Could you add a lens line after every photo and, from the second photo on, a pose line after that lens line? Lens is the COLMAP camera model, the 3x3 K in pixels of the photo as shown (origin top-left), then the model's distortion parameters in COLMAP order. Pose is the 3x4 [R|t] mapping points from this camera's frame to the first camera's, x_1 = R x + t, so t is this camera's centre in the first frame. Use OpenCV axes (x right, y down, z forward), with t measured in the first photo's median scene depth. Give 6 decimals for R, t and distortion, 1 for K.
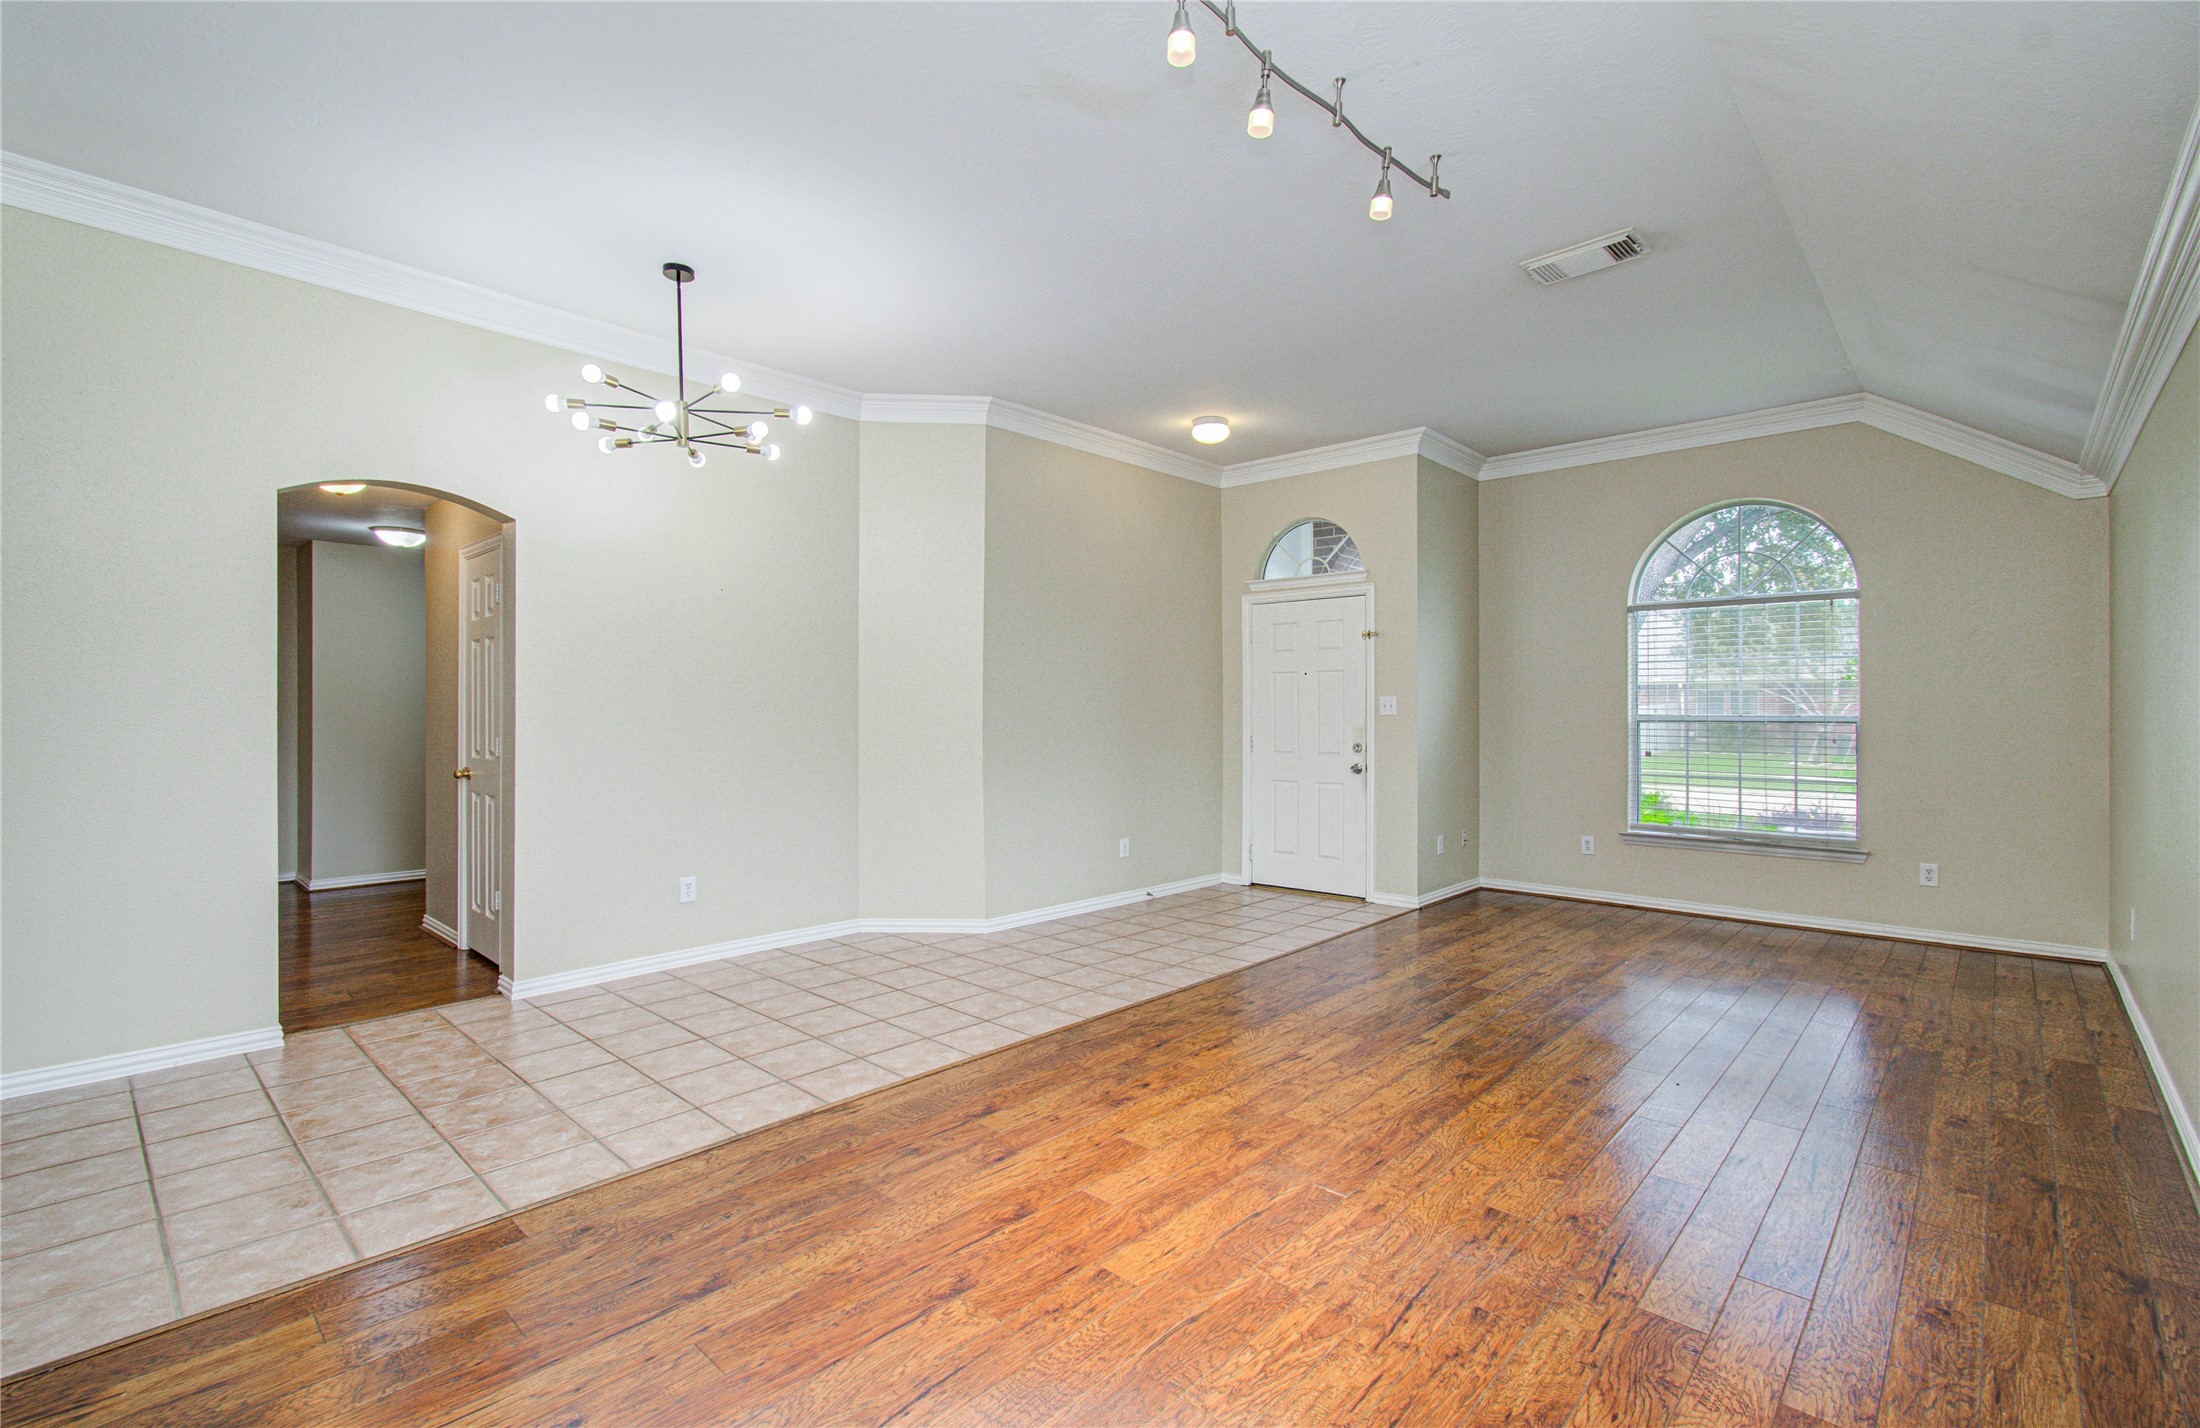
lens RADIAL K [[981.4, 0, 1092.8], [0, 981.4, 716.2], [0, 0, 1]] dist [-0.027198, 0.018916]
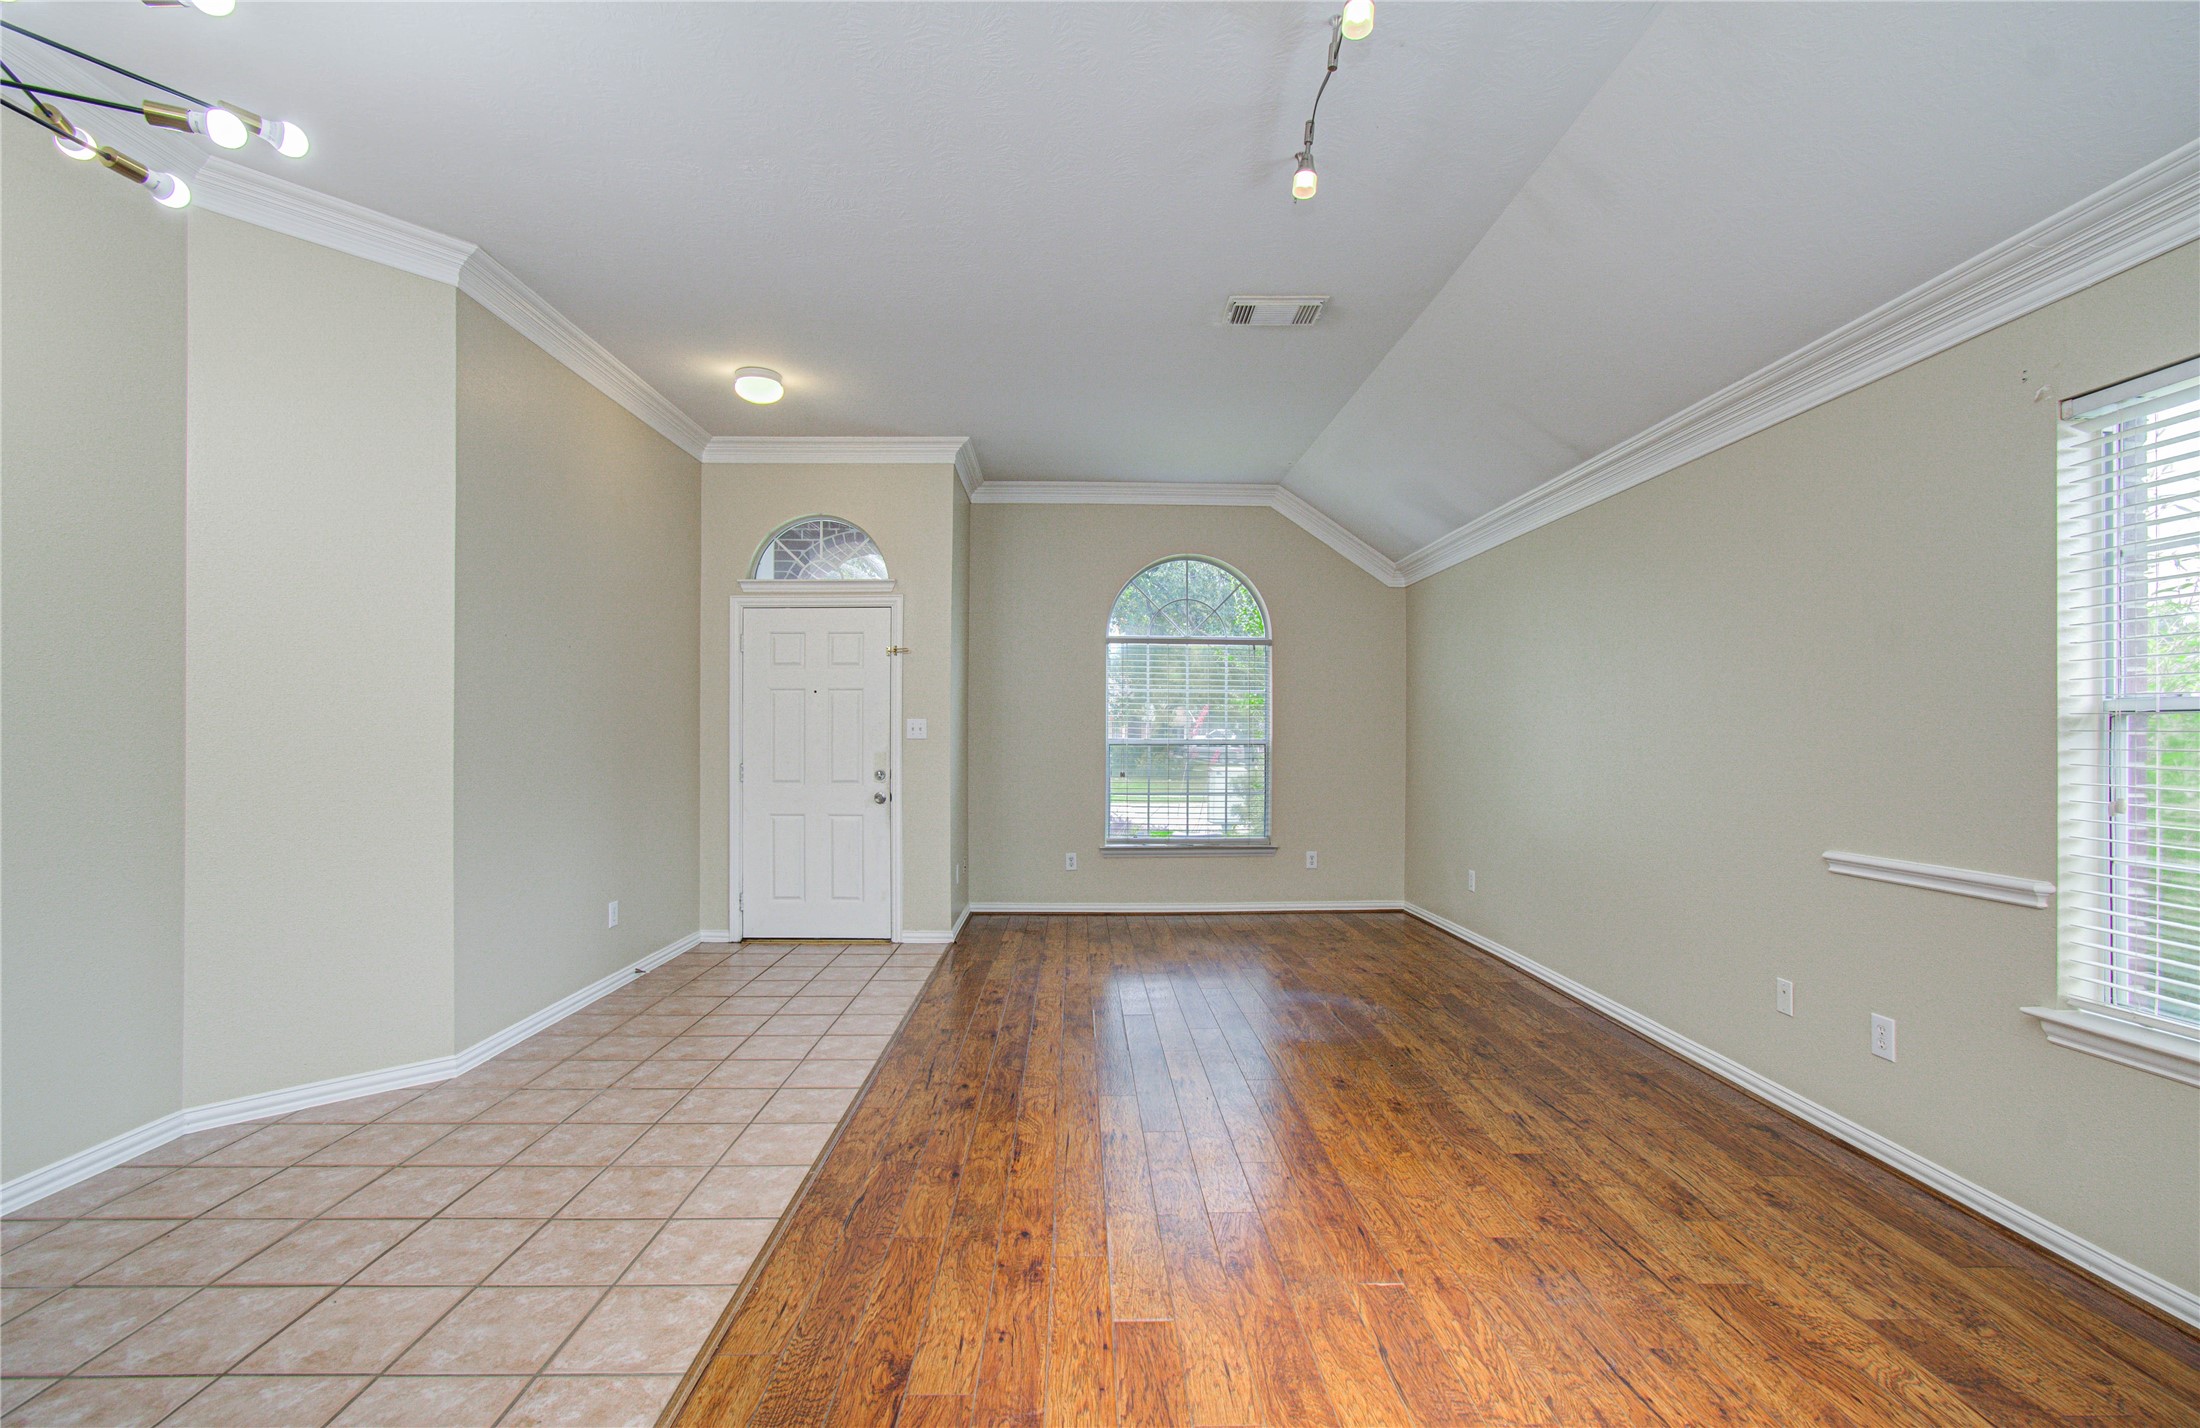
lens RADIAL K [[959.2, 0, 1096.0], [0, 959.2, 733.6], [0, 0, 1]] dist [-0.000757, 0.000585]
pose [[0.717153, 0.003545, 0.696906, -0.368831], [0.001501, 0.999977, -0.006632, 0.000461], [-0.696914, 0.005802, 0.717132, 0.385226]]
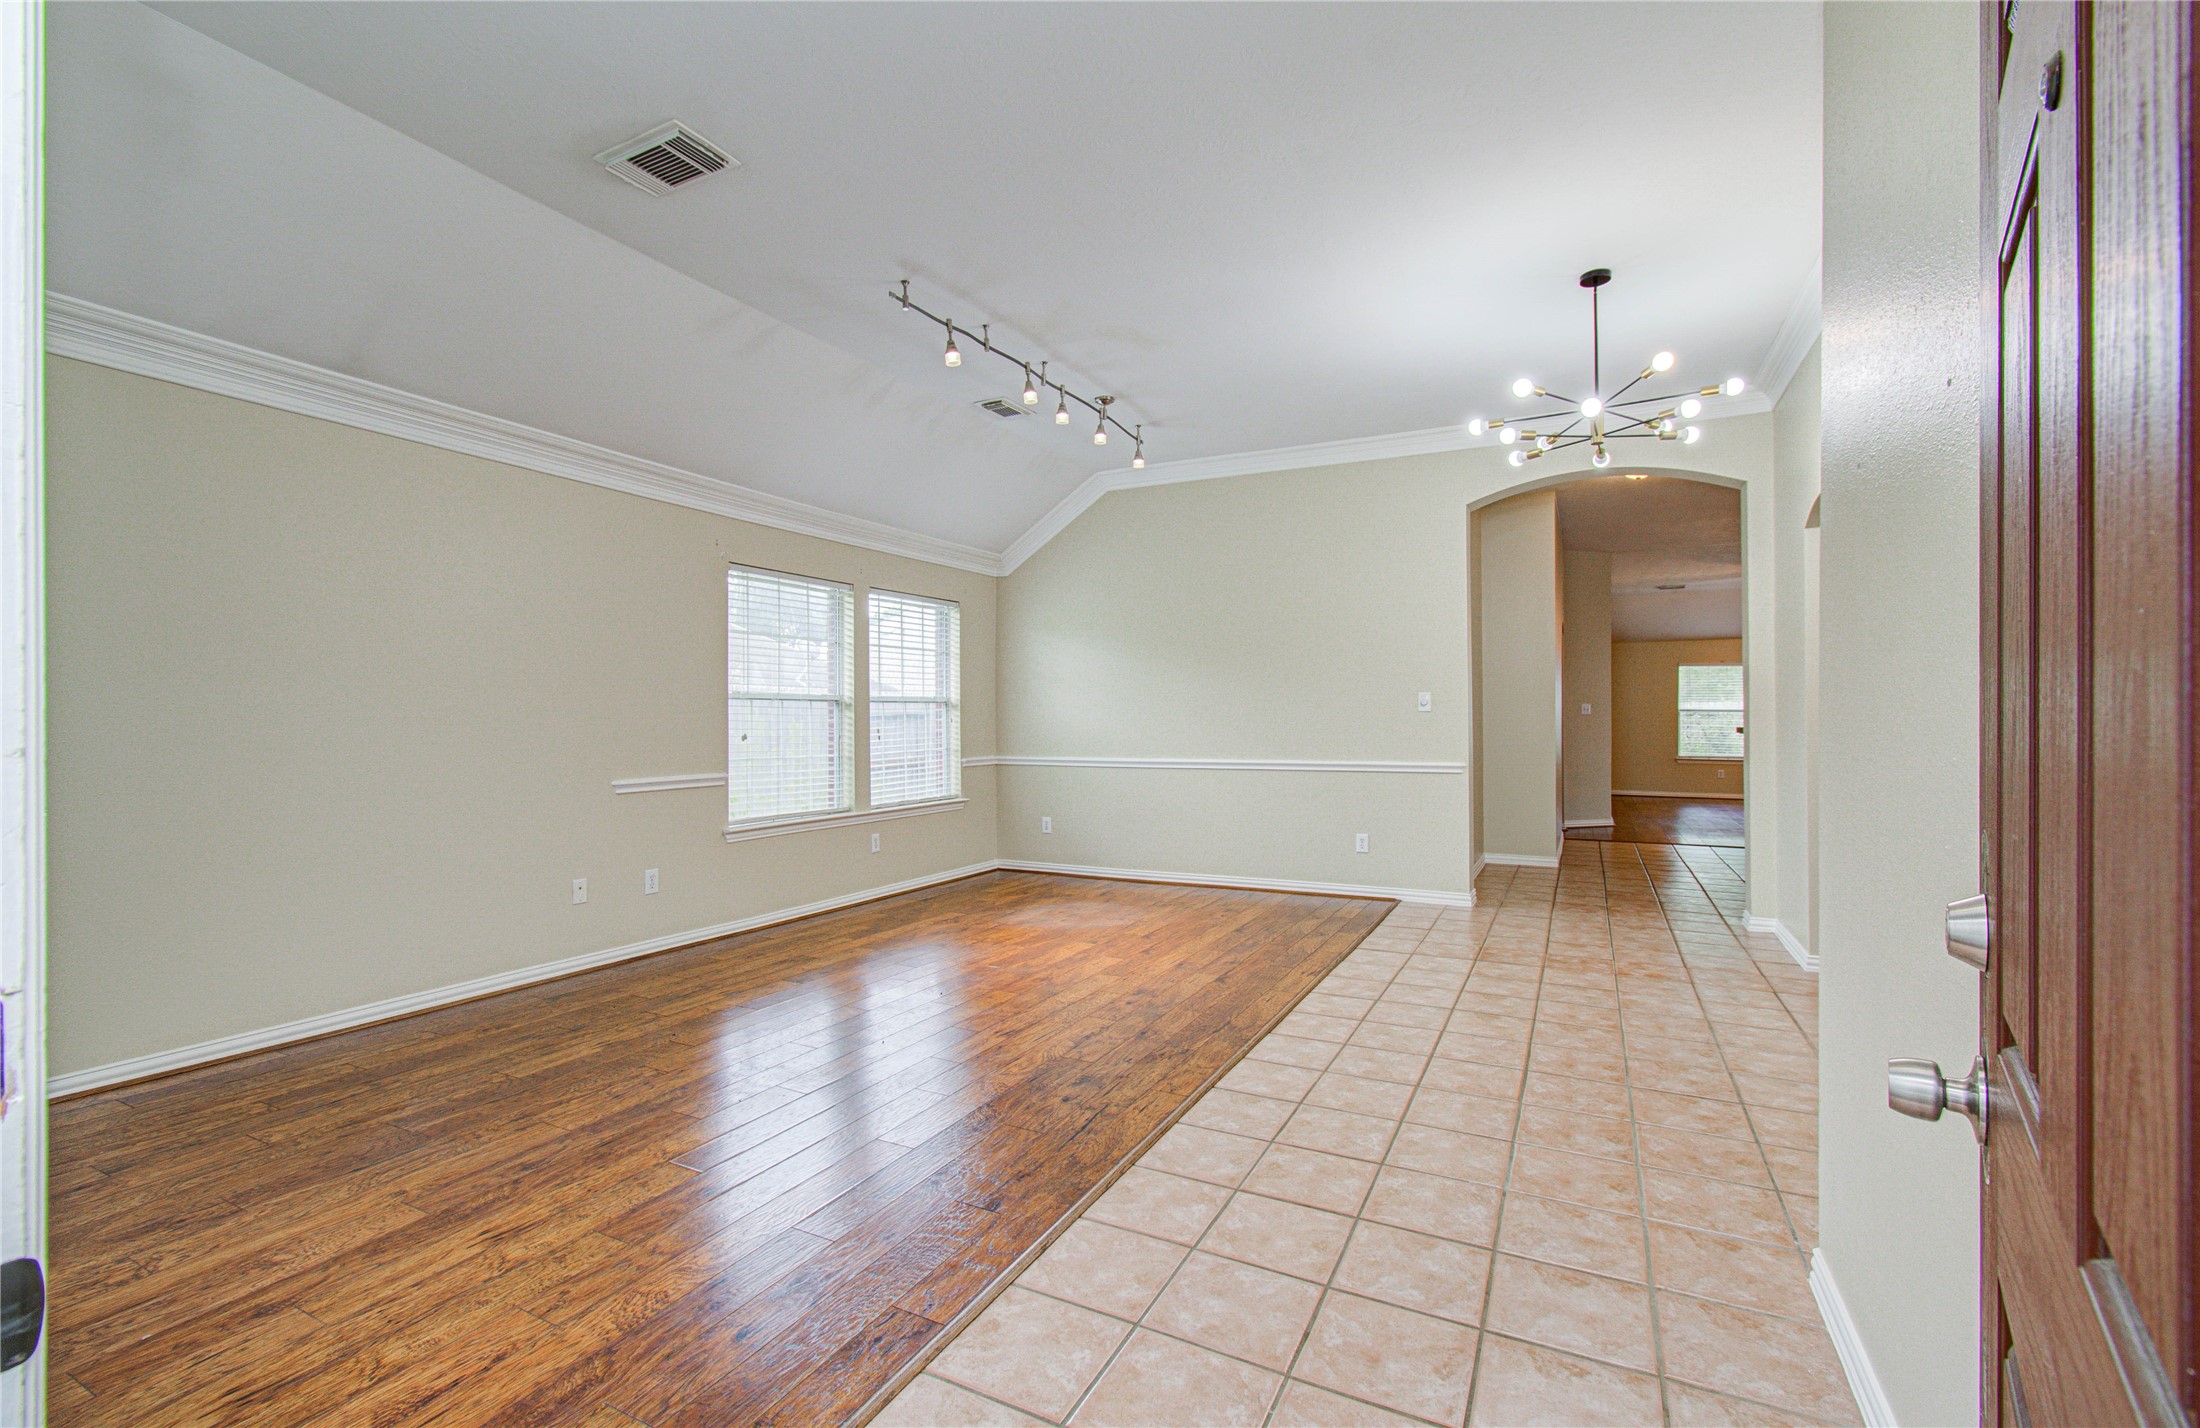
lens RADIAL K [[958.2, 0, 1092.9], [0, 958.2, 721.5], [0, 0, 1]] dist [-0.053951, 0.058611]
pose [[-0.963298, 0.000232, -0.268435, 0.375947], [-0.001609, 0.999977, 0.006638, 0.008921], [0.268431, 0.006827, -0.963275, 1.906799]]
